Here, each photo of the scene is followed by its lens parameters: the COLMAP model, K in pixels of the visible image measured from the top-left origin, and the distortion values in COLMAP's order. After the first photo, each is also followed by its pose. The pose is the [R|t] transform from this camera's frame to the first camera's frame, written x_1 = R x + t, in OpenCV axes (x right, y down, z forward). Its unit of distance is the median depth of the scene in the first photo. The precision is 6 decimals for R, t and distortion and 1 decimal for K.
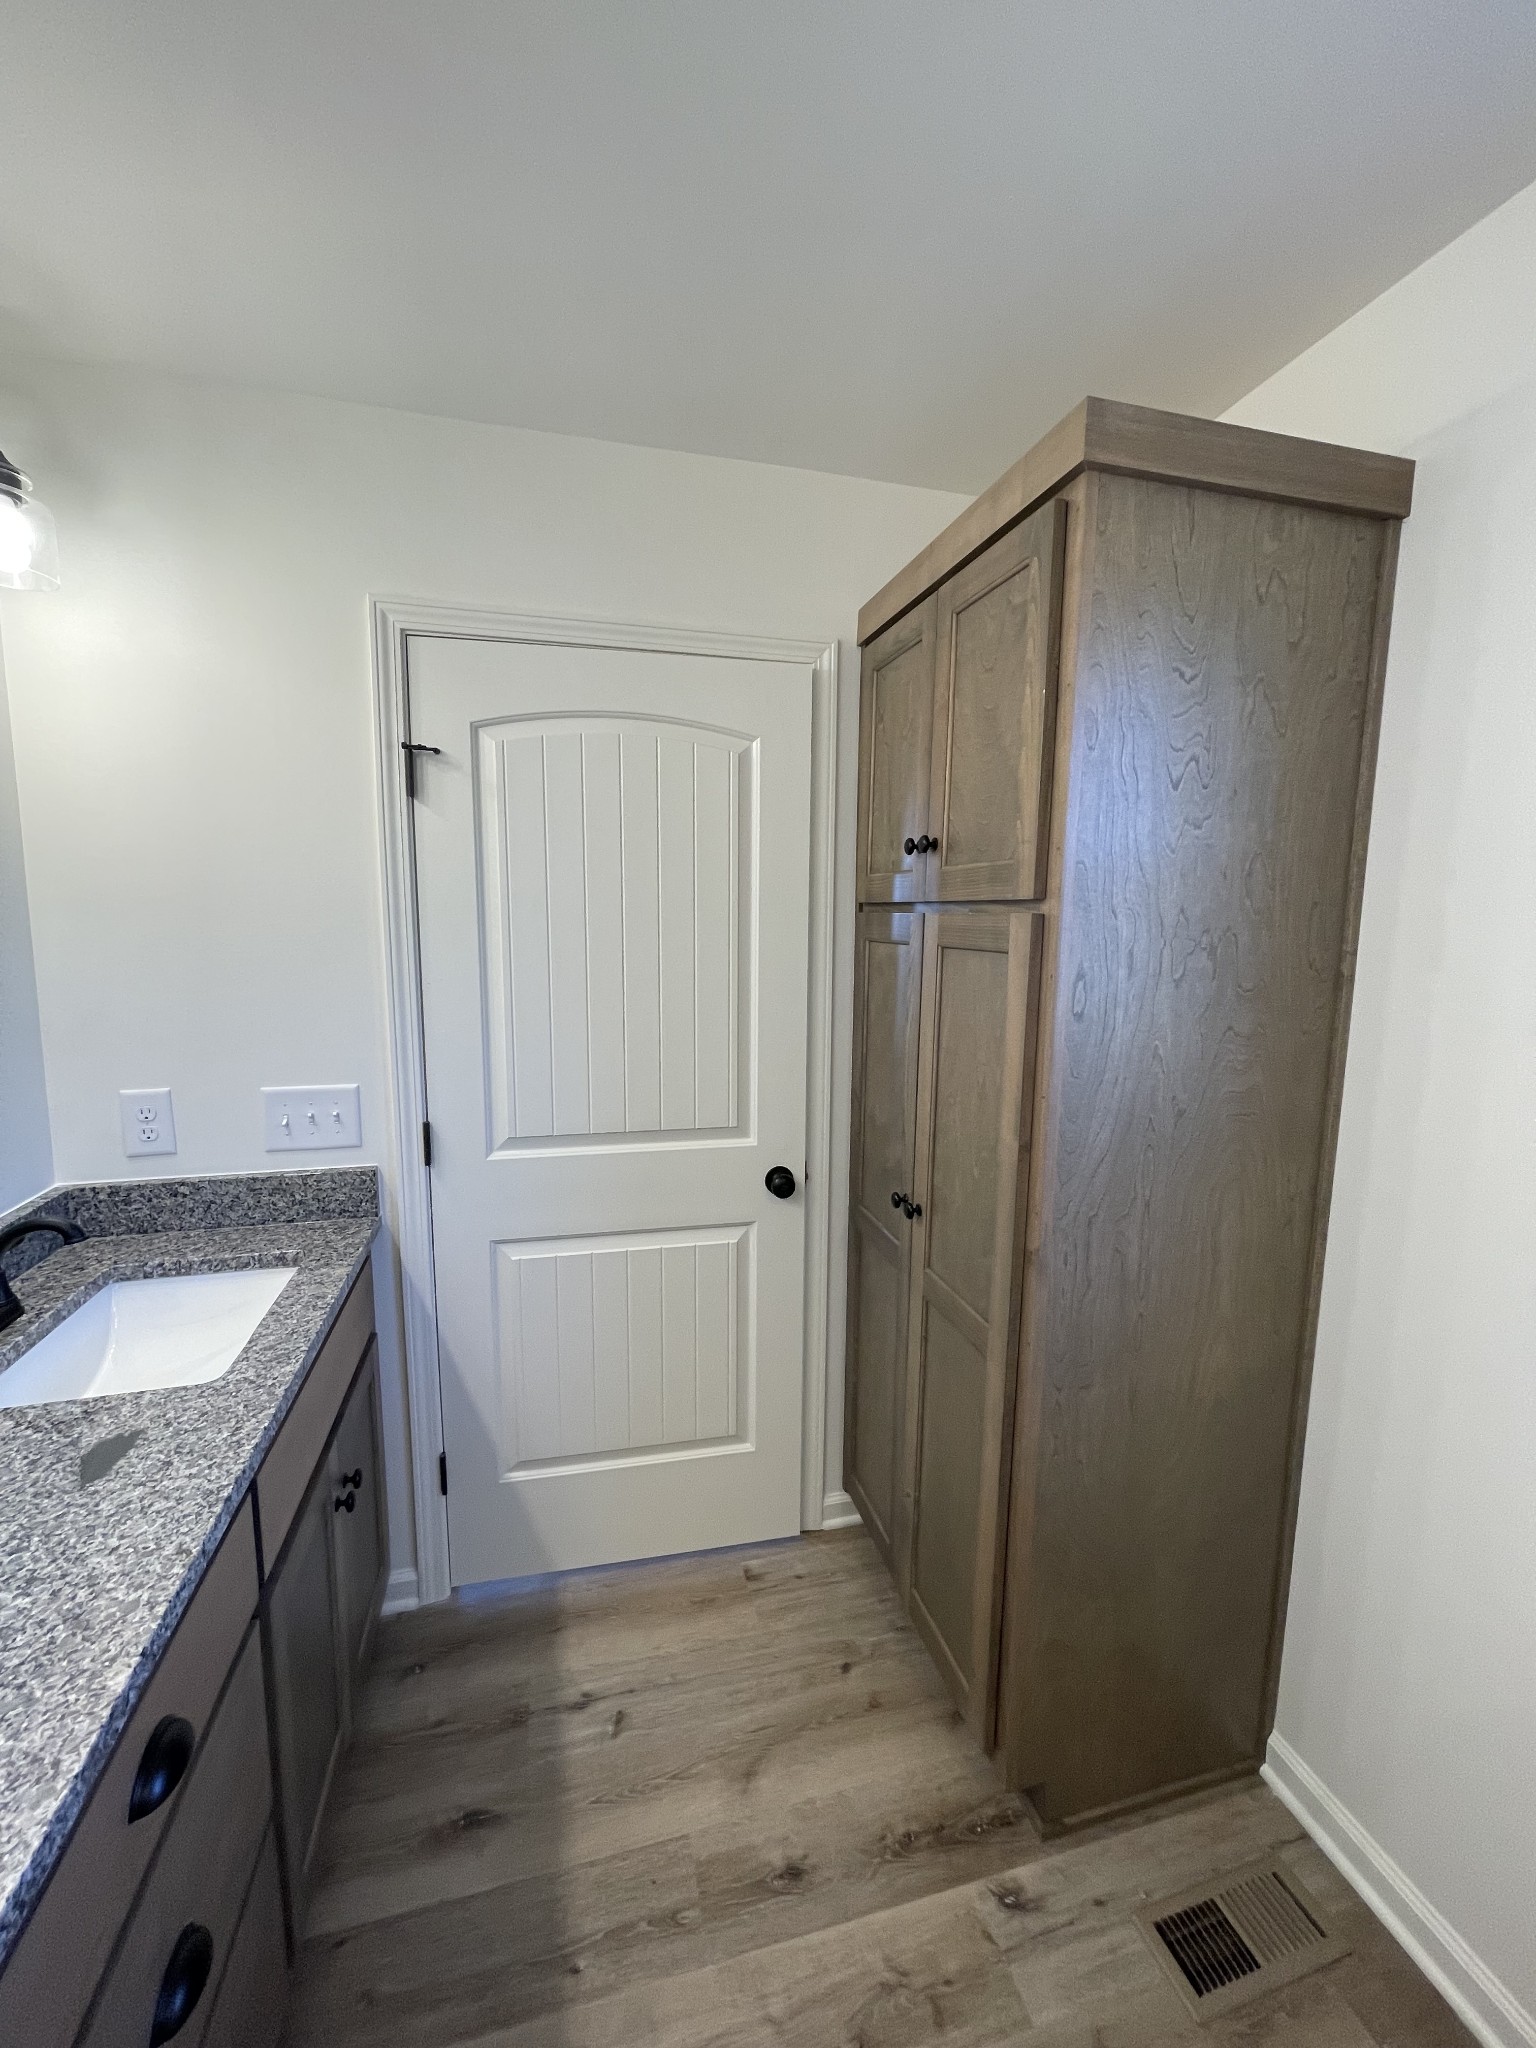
lens RADIAL K [[822.5, 0, 765.7], [0, 822.5, 1023.9], [0, 0, 1]] dist [-0.010340, 0.006340]
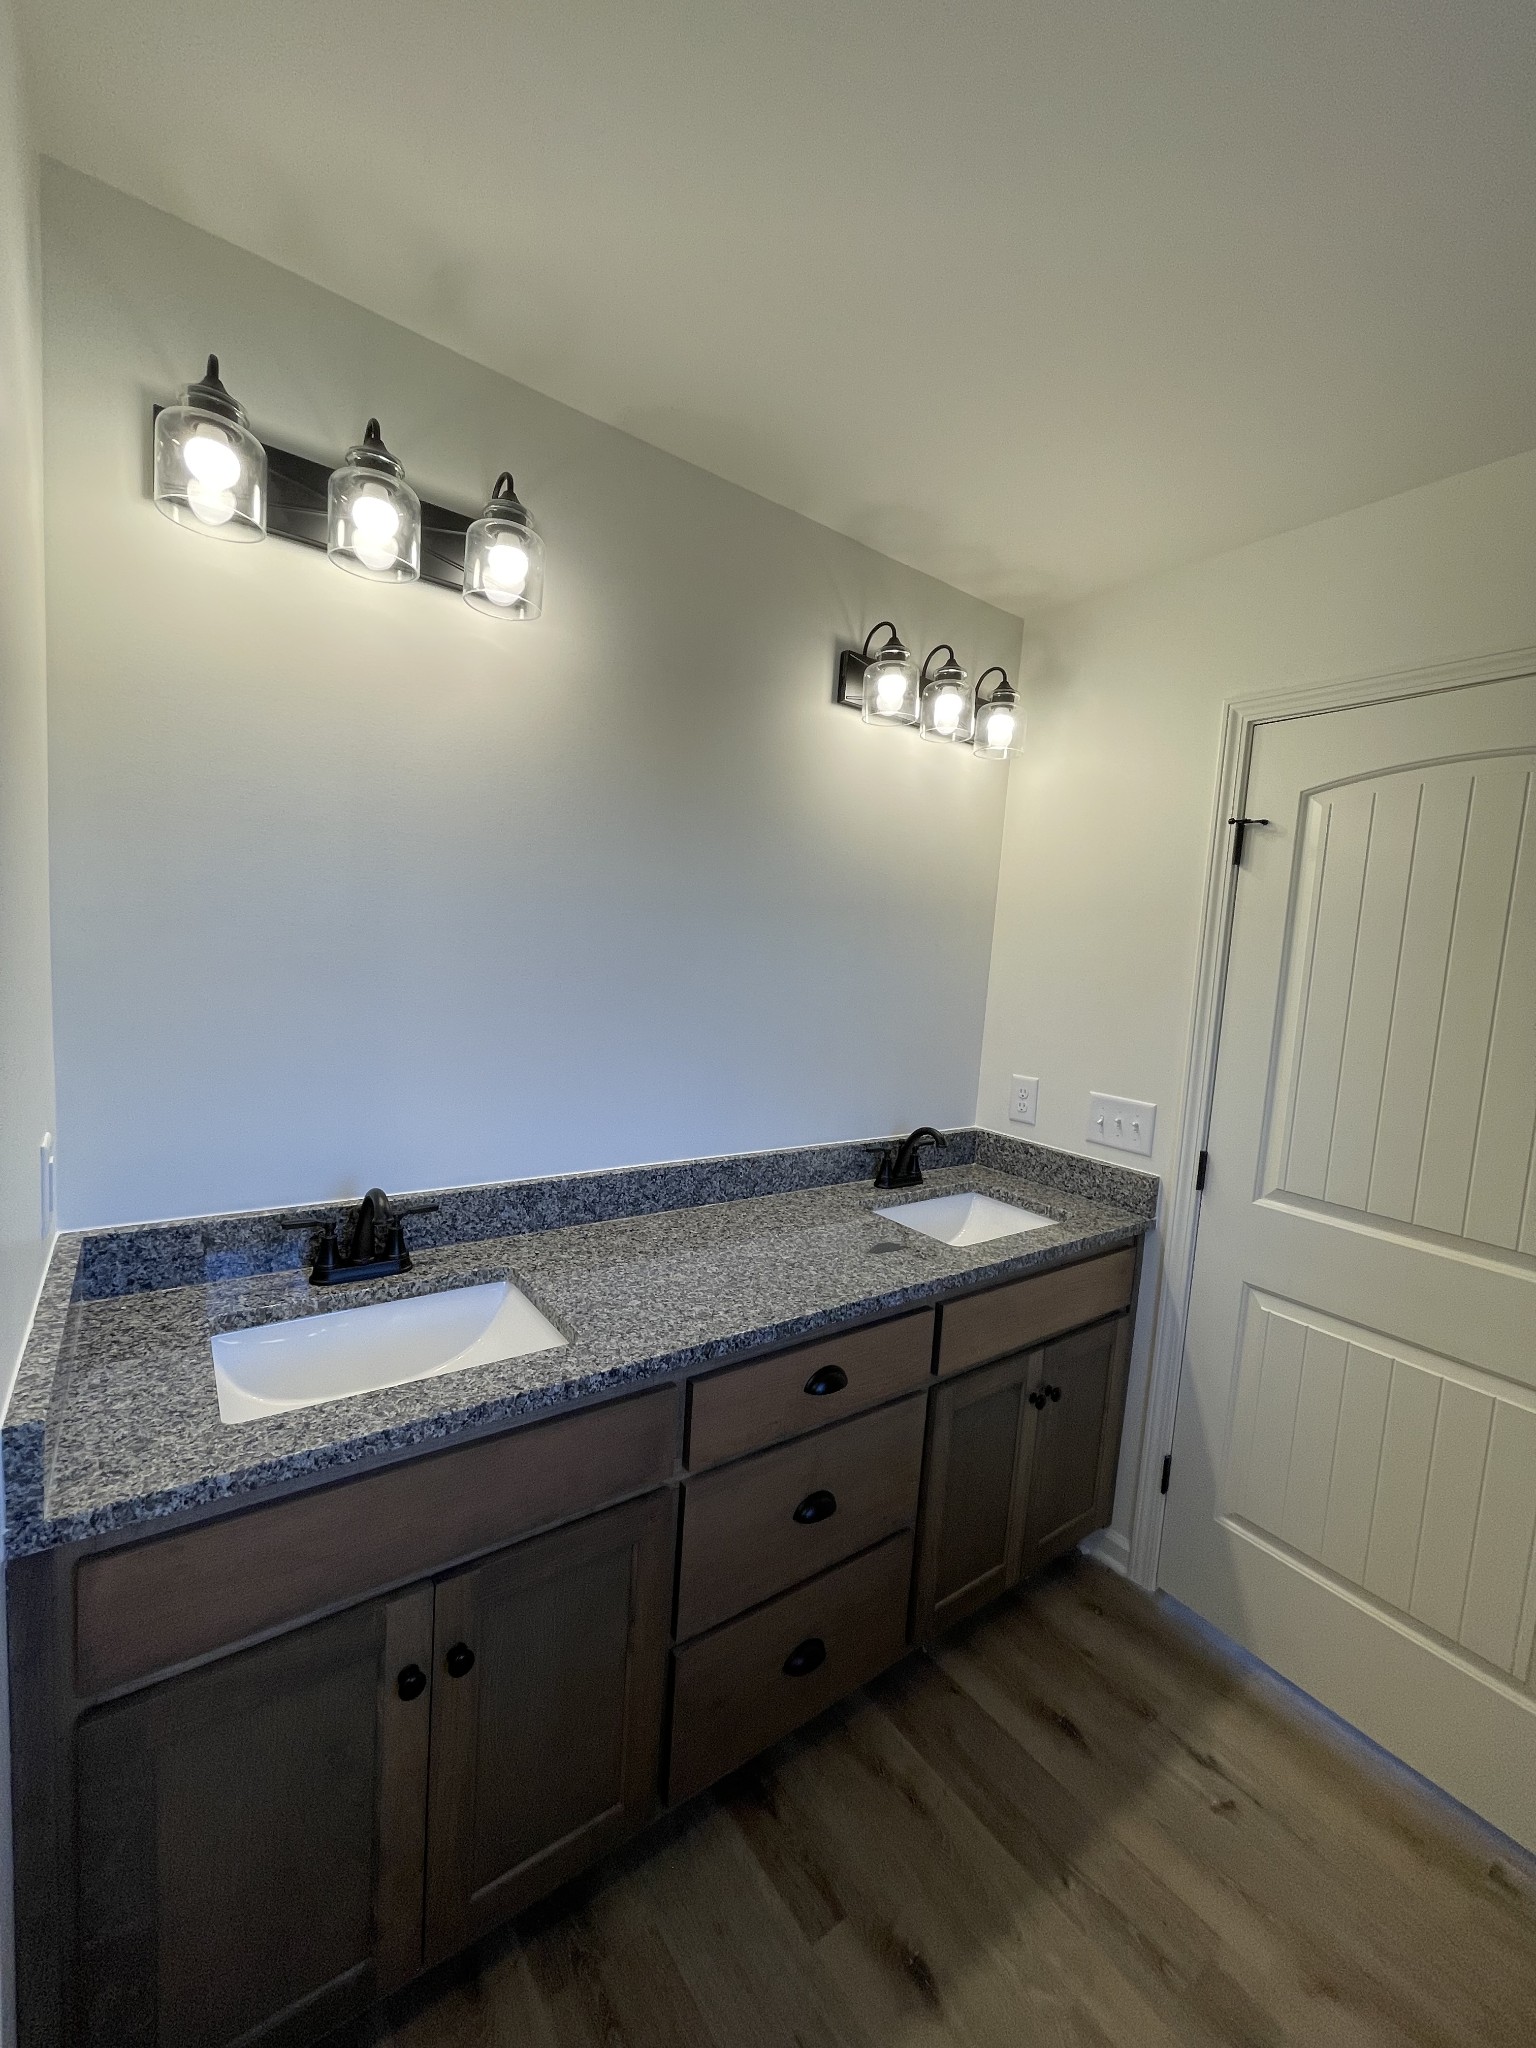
lens RADIAL K [[829.8, 0, 768.0], [0, 829.8, 1024.0], [0, 0, 1]] dist [-0.000241, -0.000372]
pose [[0.367552, 0.101312, -0.924468, 0.420914], [-0.182610, 0.982560, 0.035076, 0.019263], [0.911899, 0.155924, 0.379642, 0.003921]]
